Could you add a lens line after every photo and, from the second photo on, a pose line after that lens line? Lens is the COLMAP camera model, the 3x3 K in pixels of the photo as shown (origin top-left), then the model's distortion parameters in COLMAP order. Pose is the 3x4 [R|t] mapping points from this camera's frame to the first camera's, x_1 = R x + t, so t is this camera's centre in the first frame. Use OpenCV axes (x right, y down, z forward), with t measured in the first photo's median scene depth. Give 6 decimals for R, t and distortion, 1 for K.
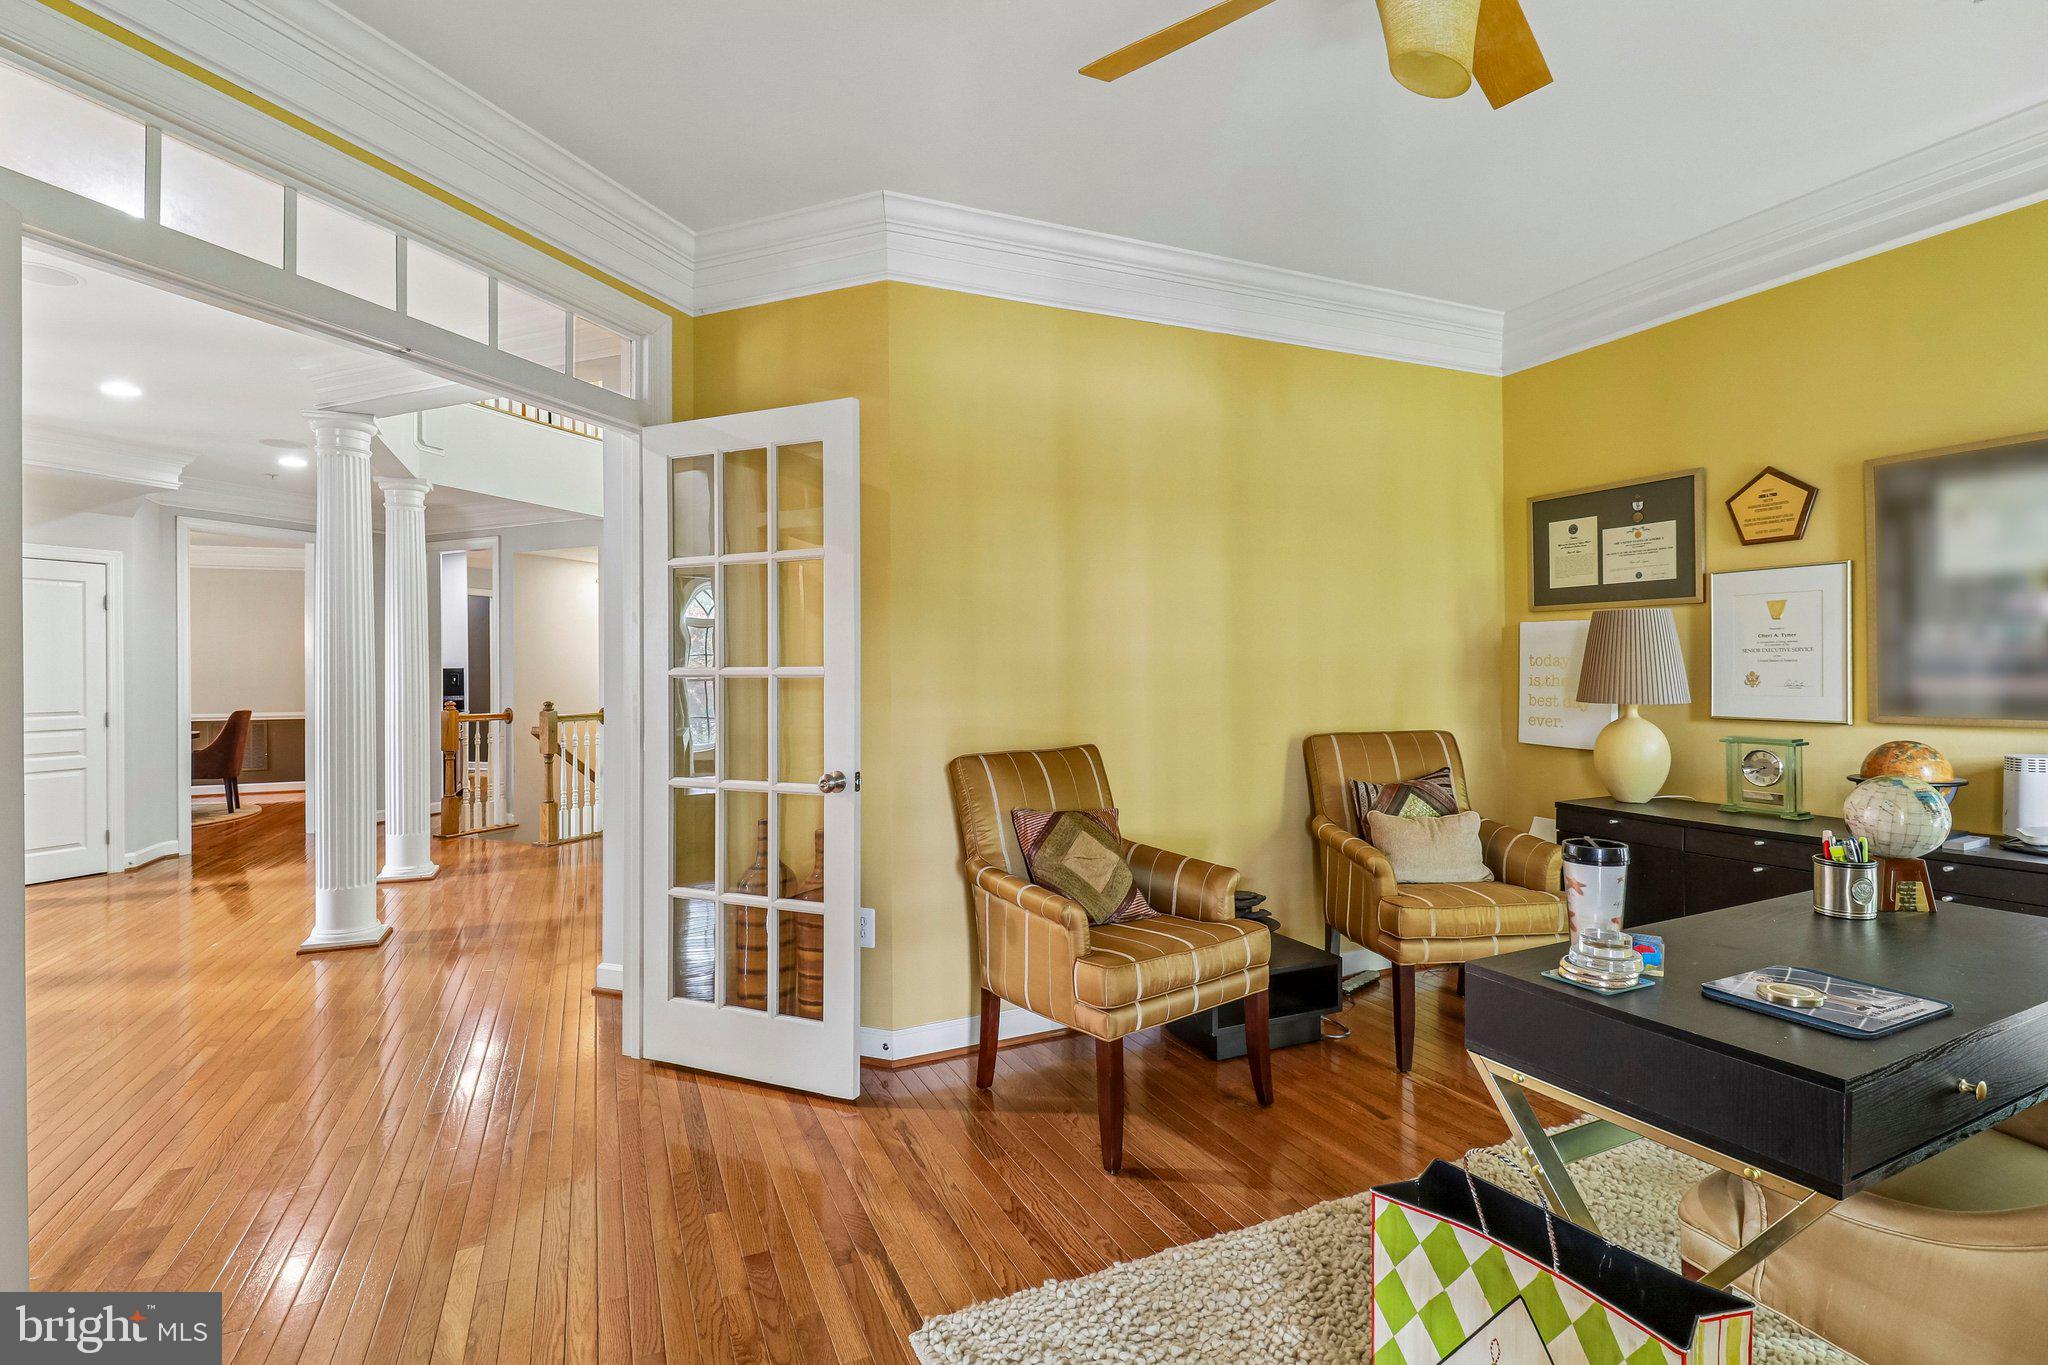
lens RADIAL K [[972.6, 0, 1031.5], [0, 972.6, 687.3], [0, 0, 1]] dist [-0.001386, -0.008416]
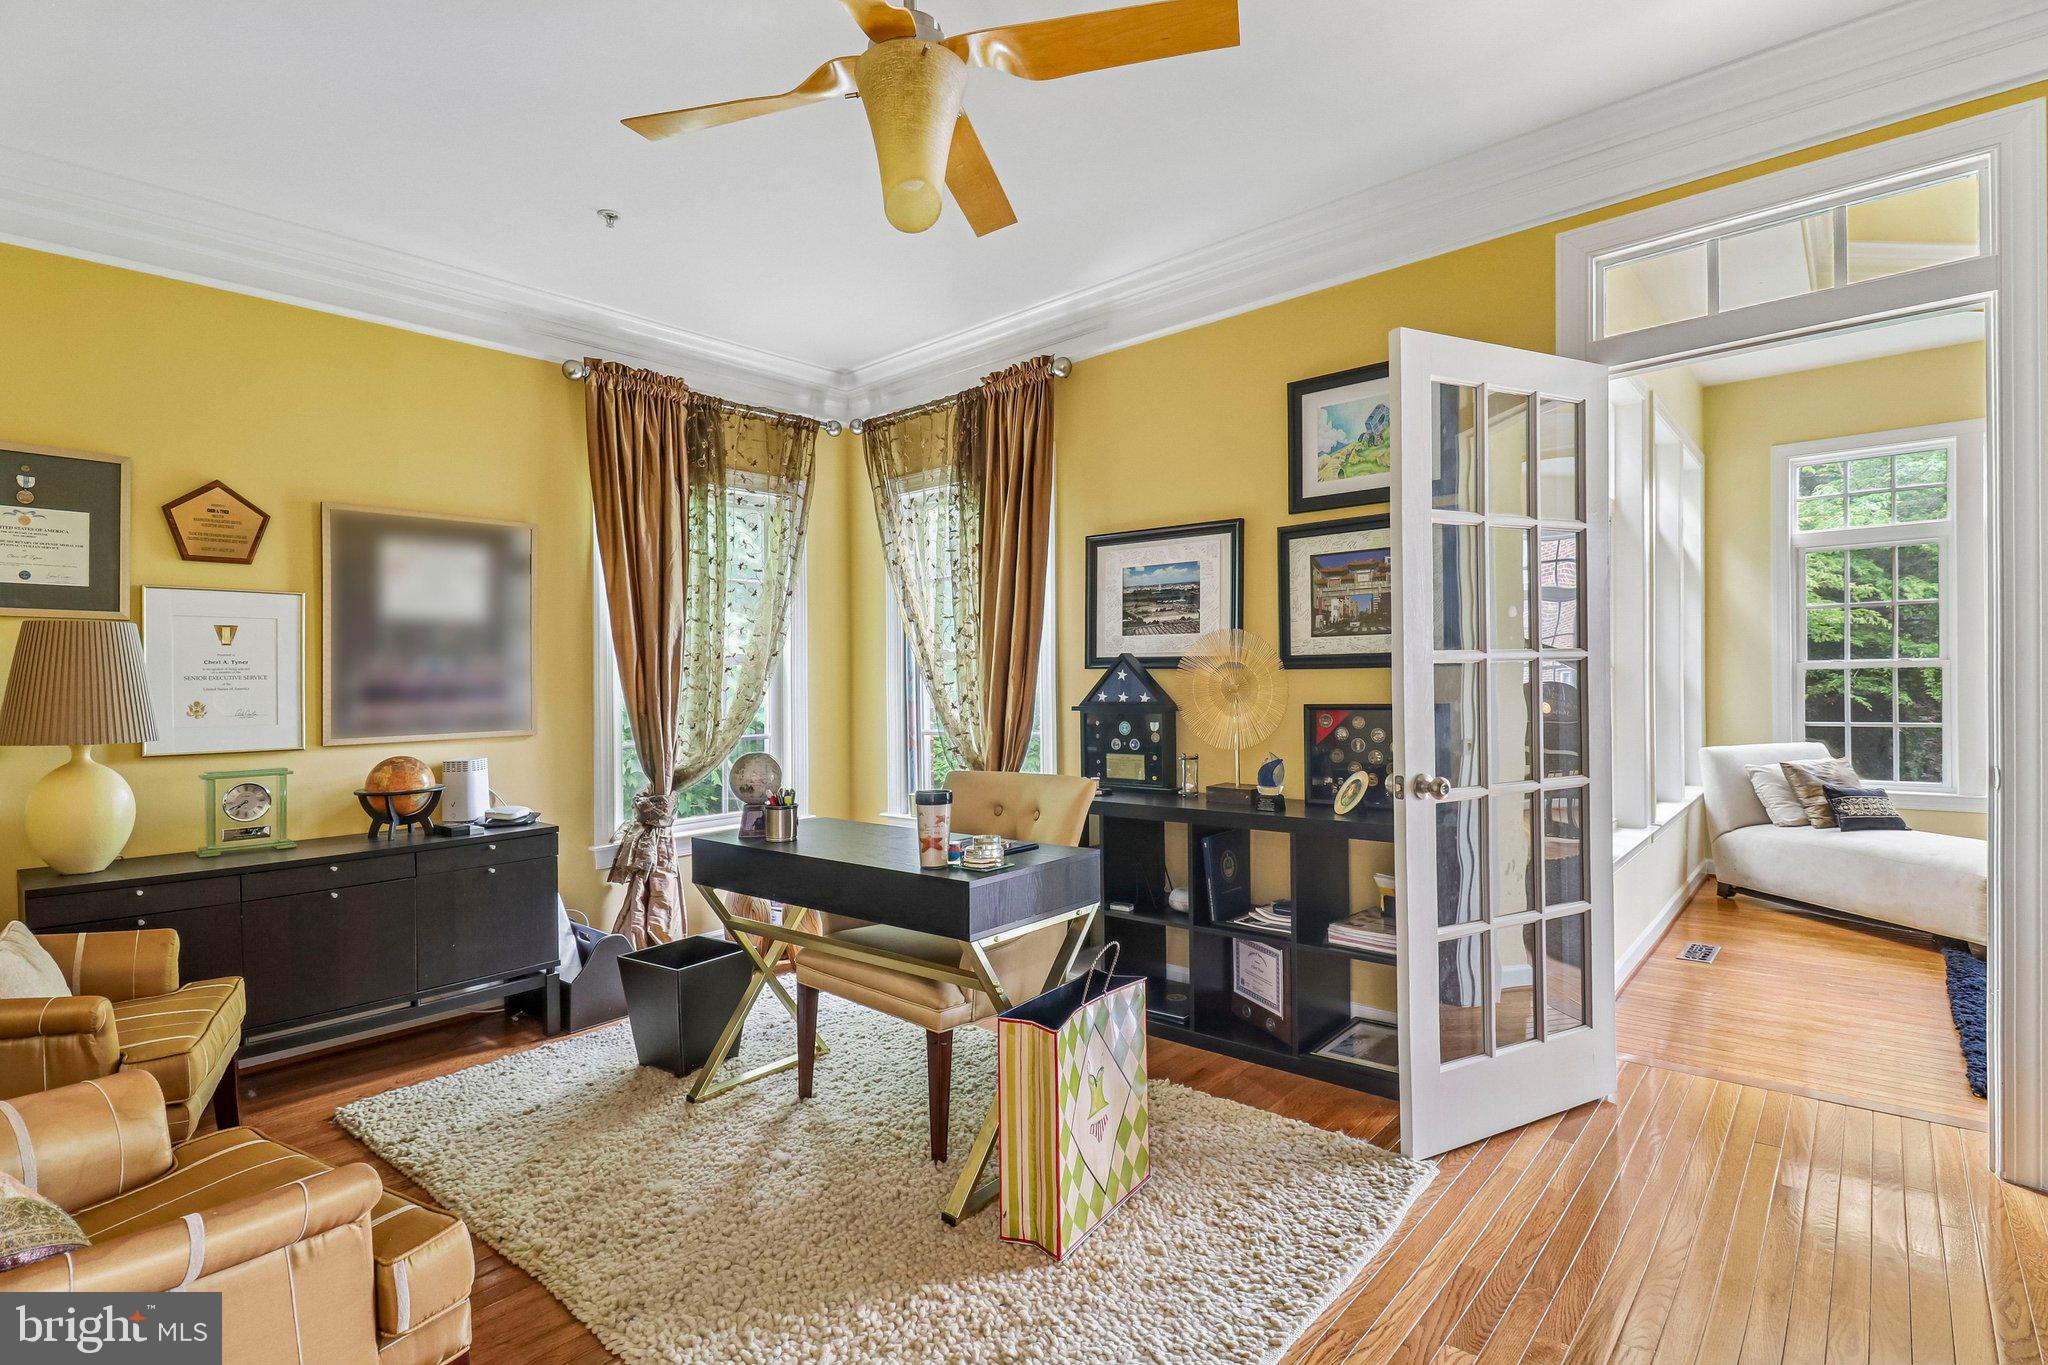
lens RADIAL K [[972.6, 0, 1025.6], [0, 972.6, 680.2], [0, 0, 1]] dist [-0.001386, -0.008416]
pose [[-0.404001, 0.011955, 0.914680, -0.390239], [0.033839, 0.999426, 0.001883, -0.011252], [-0.914132, 0.031713, -0.404173, 0.657024]]
